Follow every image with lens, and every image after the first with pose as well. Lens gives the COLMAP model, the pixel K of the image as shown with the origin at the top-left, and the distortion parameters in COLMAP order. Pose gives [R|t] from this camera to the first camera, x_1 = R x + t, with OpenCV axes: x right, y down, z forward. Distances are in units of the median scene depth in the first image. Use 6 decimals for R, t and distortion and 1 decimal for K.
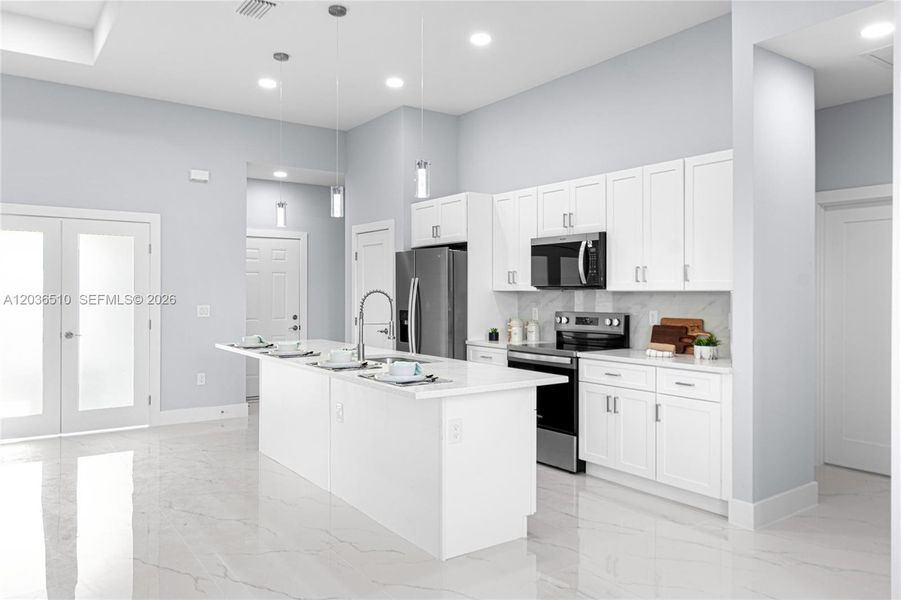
lens RADIAL K [[648.7, 0, 450.1], [0, 648.7, 293.4], [0, 0, 1]] dist [0.003161, -0.002574]
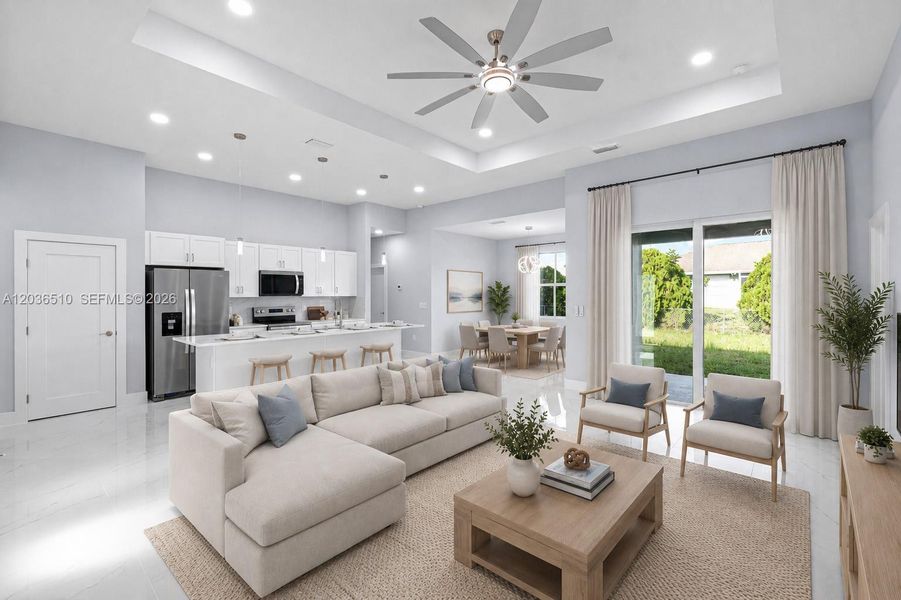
lens RADIAL K [[399.9, 0, 458.4], [0, 399.9, 302.7], [0, 0, 1]] dist [-0.000032, -0.000551]
pose [[-0.231690, -0.018507, 0.972614, -1.273416], [0.010097, 0.999719, 0.021428, -0.006599], [-0.972737, 0.014785, -0.231438, 0.748924]]
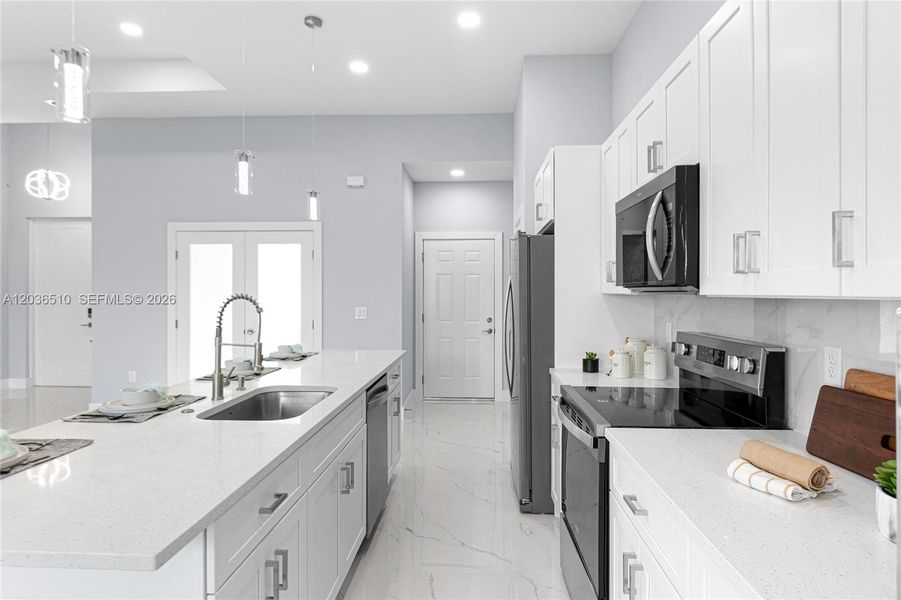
lens RADIAL K [[514.0, 0, 453.1], [0, 514.0, 294.2], [0, 0, 1]] dist [0.015378, -0.001064]
pose [[0.786378, 0.001878, -0.617743, 0.313884], [-0.001119, 0.999998, 0.001615, -0.005053], [0.617744, -0.000579, 0.786379, 0.590403]]
